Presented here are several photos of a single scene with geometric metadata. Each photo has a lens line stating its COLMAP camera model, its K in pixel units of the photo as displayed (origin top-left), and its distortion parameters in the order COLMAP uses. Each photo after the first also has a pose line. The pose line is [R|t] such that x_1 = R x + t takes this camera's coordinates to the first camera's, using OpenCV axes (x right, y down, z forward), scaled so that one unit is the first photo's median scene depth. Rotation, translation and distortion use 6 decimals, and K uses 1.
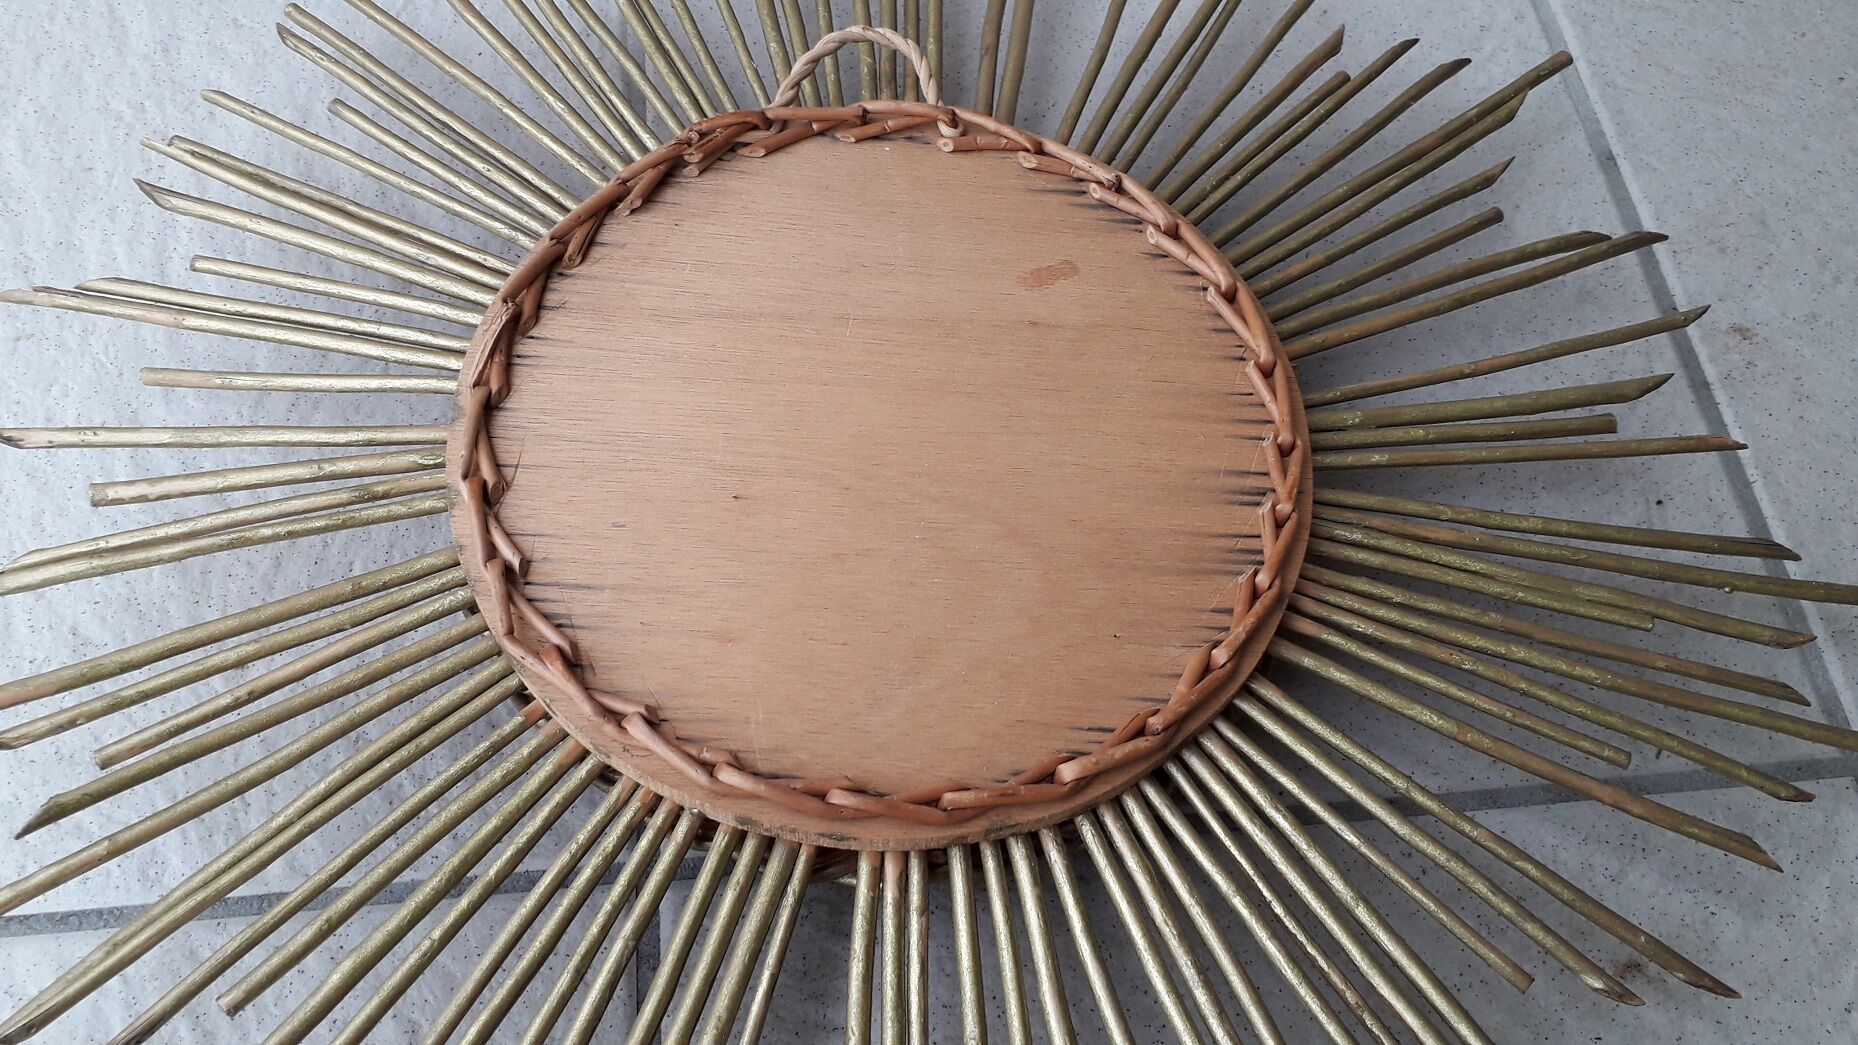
lens RADIAL K [[1397.3, 0, 878.5], [0, 1397.3, 530.1], [0, 0, 1]] dist [-0.025156, -0.004557]
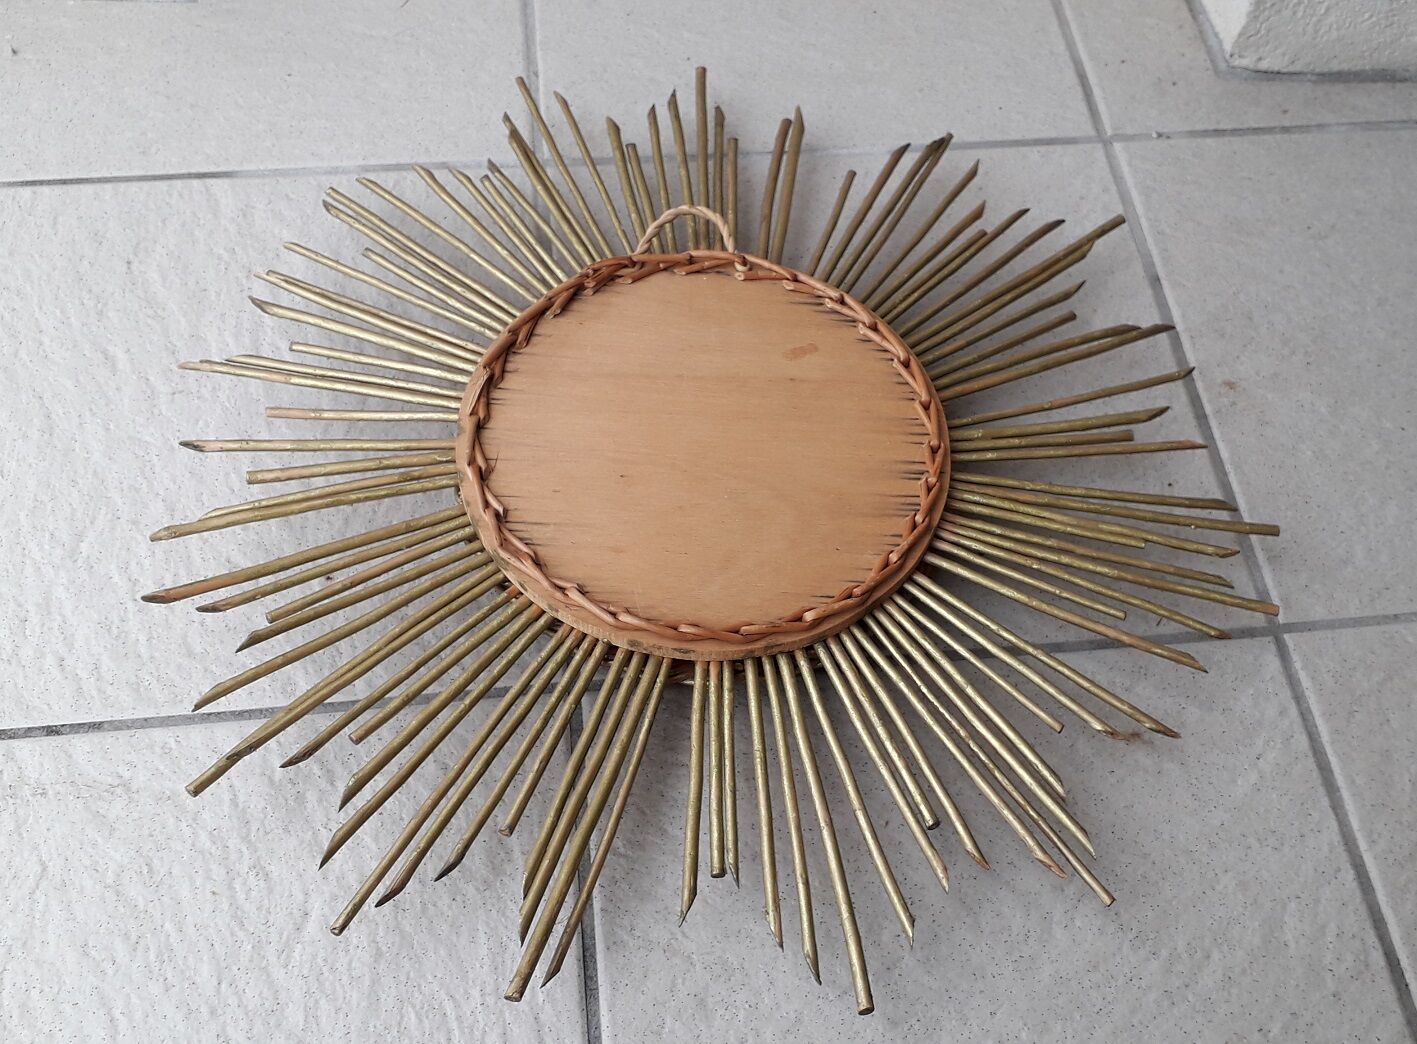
lens RADIAL K [[1466.3, 0, 708.5], [0, 1466.3, 522.0], [0, 0, 1]] dist [0.018613, -0.125603]
pose [[0.999742, -0.007030, 0.021619, -0.031583], [0.008824, 0.996421, -0.084065, 0.179110], [-0.020950, 0.084234, 0.996226, -0.790150]]
